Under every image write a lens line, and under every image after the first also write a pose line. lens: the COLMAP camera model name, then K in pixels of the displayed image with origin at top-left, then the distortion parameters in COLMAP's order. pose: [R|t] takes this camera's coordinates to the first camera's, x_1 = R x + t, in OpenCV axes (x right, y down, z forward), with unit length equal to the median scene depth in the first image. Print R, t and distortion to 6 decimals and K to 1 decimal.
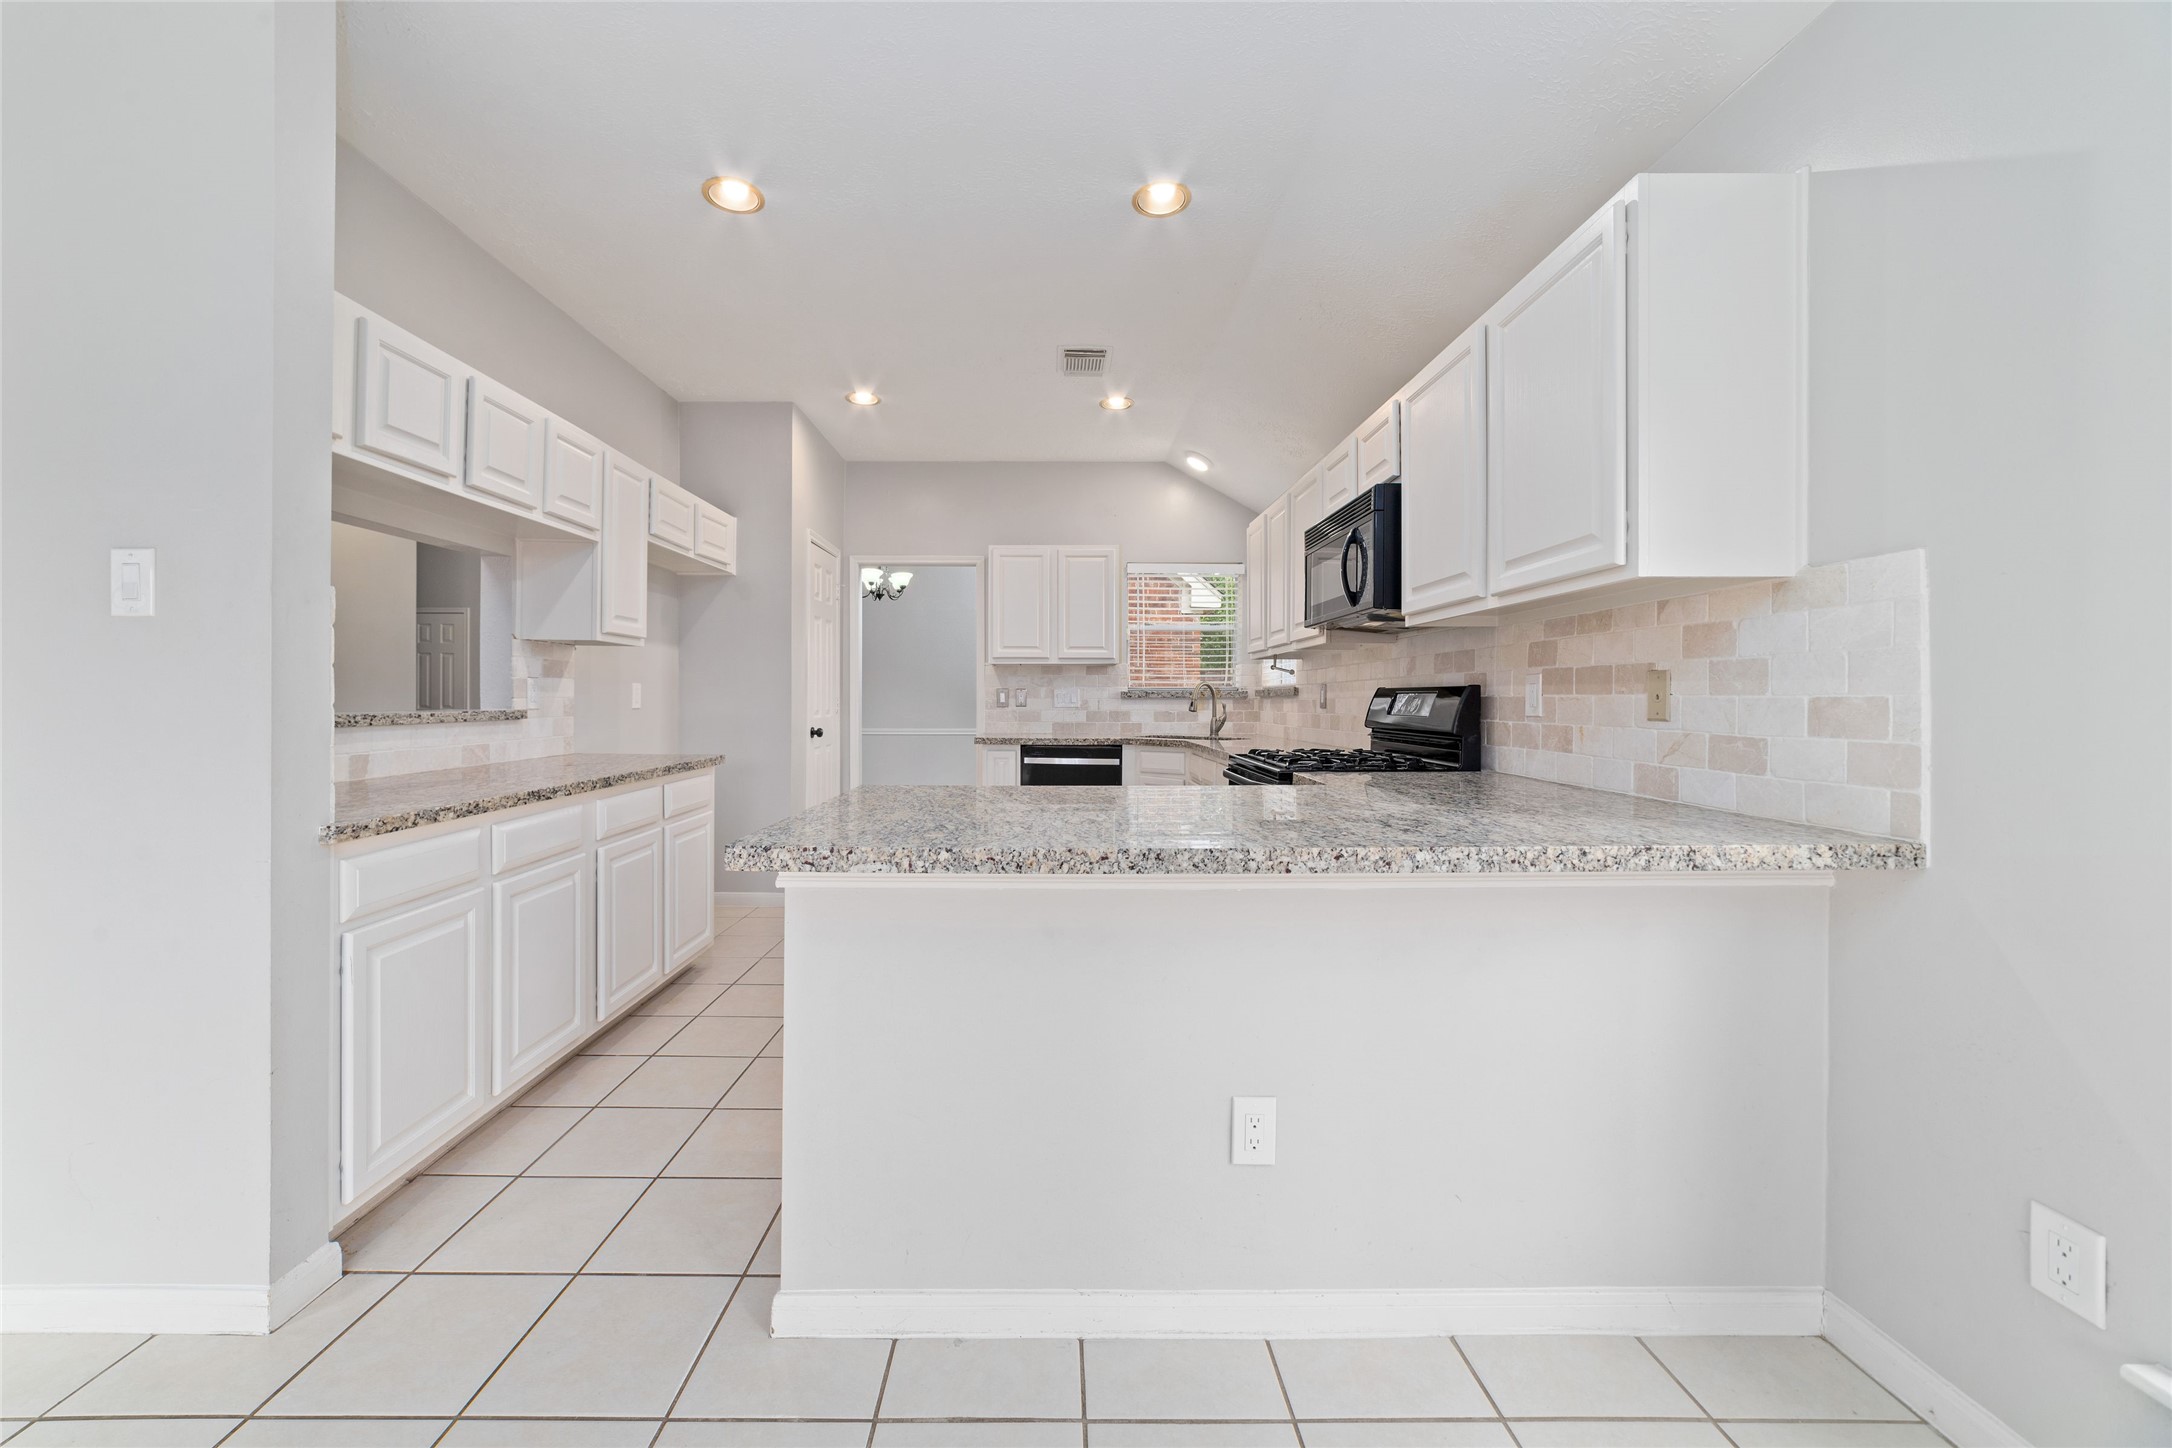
lens RADIAL K [[828.0, 0, 1084.6], [0, 828.0, 702.9], [0, 0, 1]] dist [-0.014334, 0.001618]
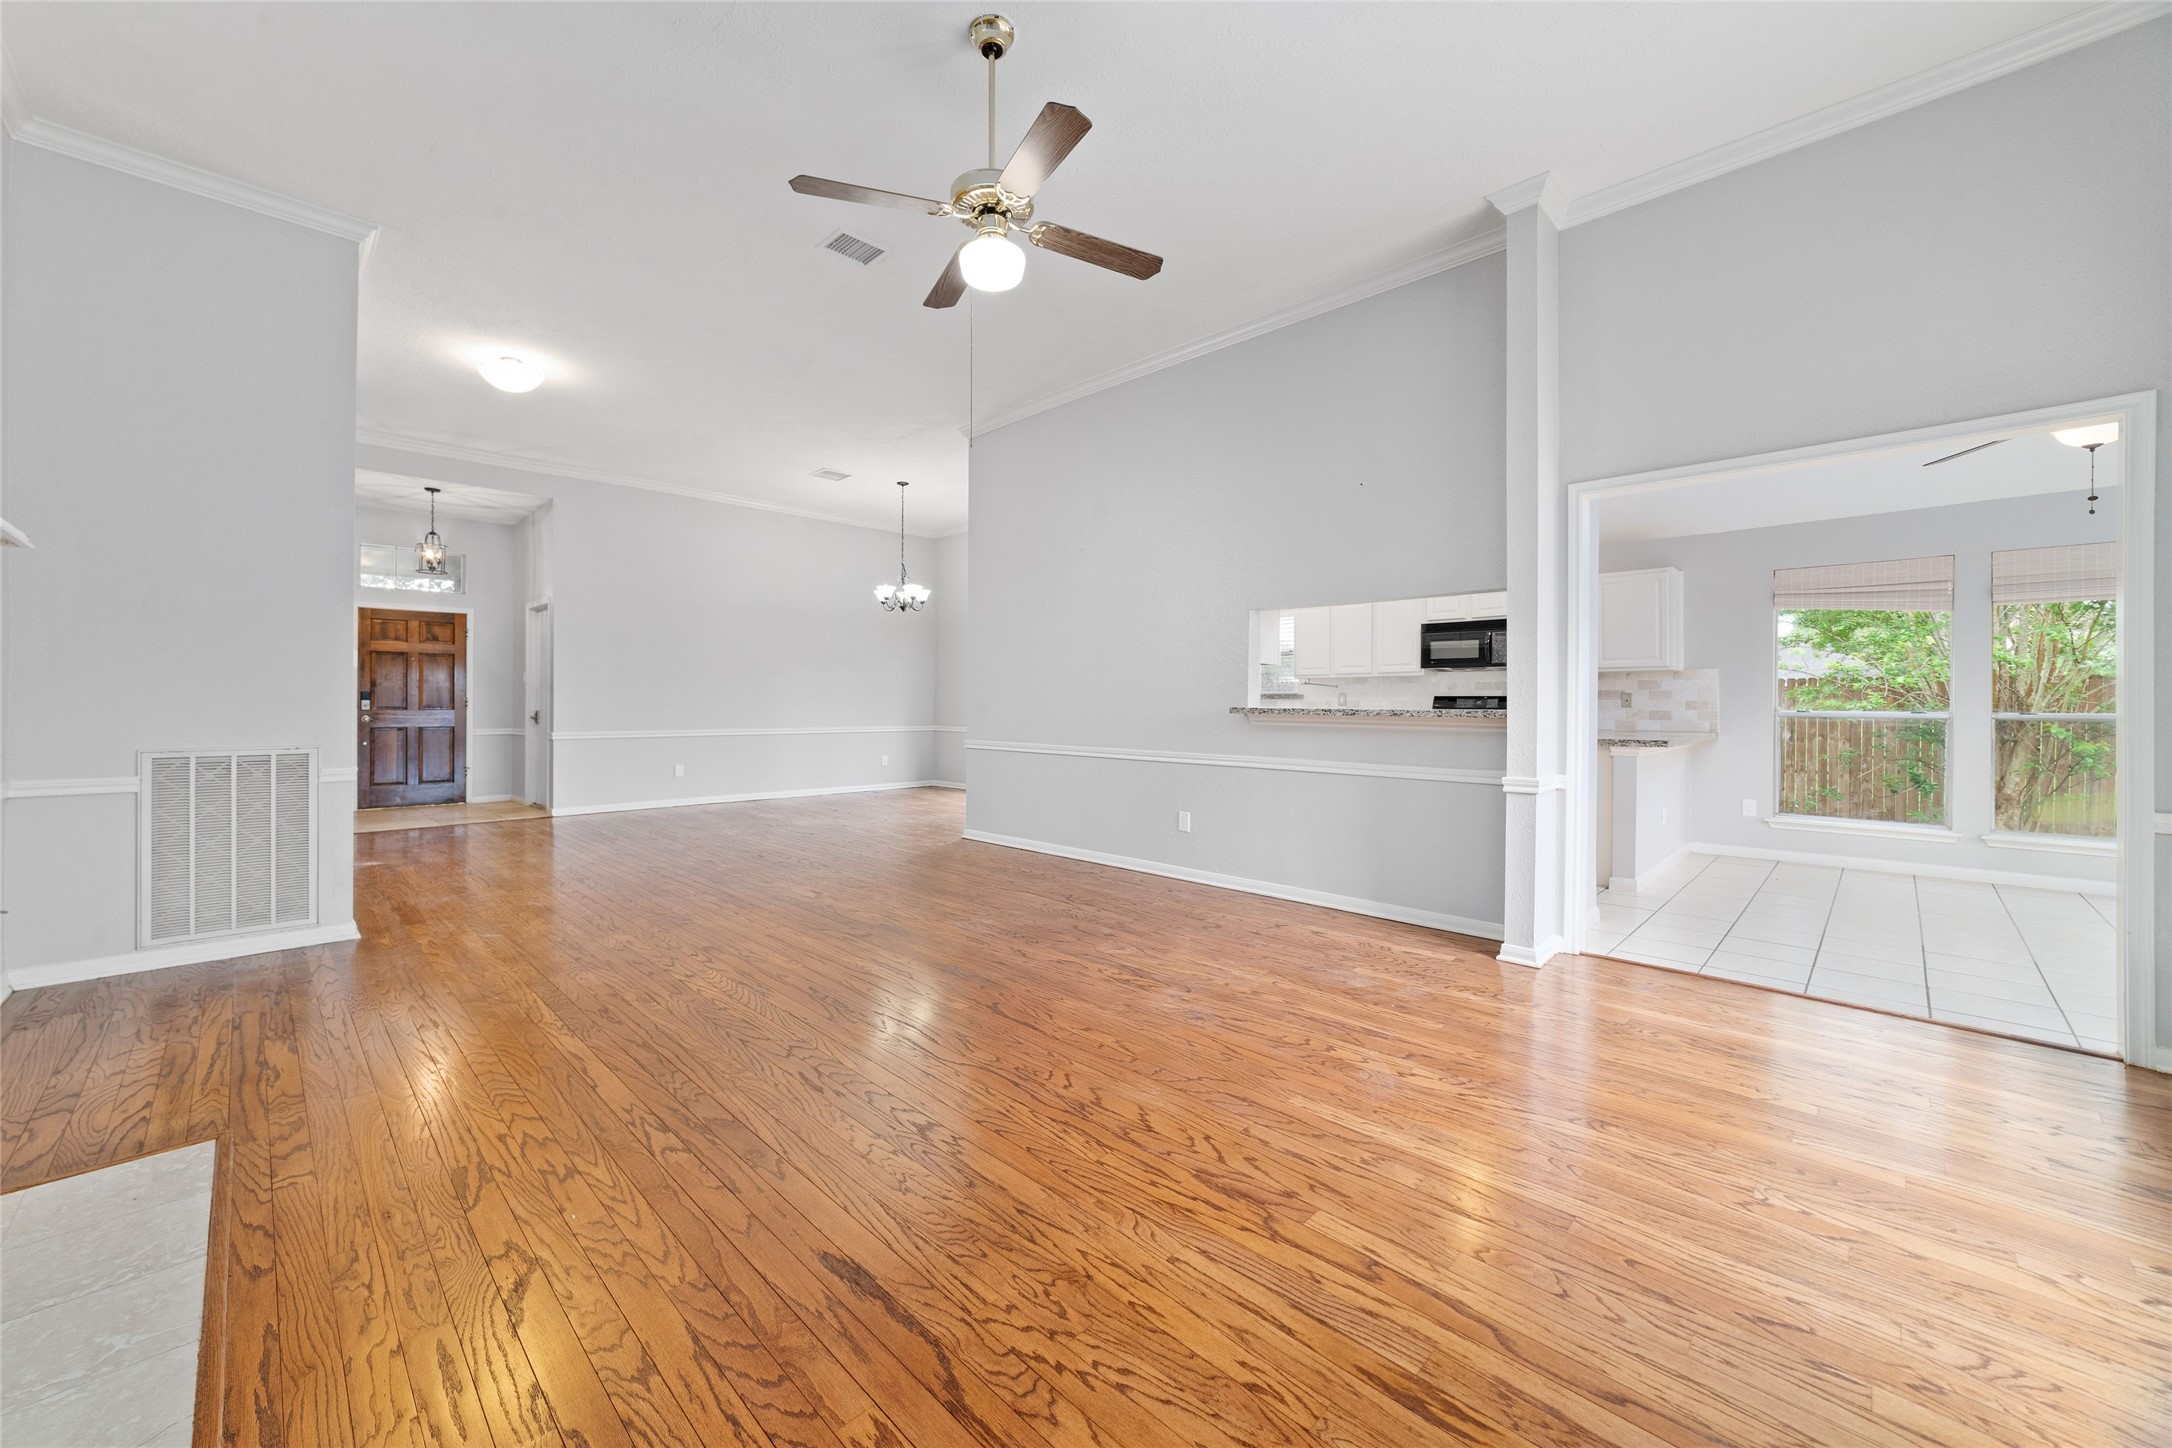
lens RADIAL K [[828.0, 0, 1077.0], [0, 828.0, 710.0], [0, 0, 1]] dist [-0.014334, 0.001618]
pose [[0.721377, -0.003997, 0.692531, -2.325800], [-0.000974, 0.999977, 0.006785, 0.008311], [-0.692542, -0.005569, 0.721356, 0.079911]]
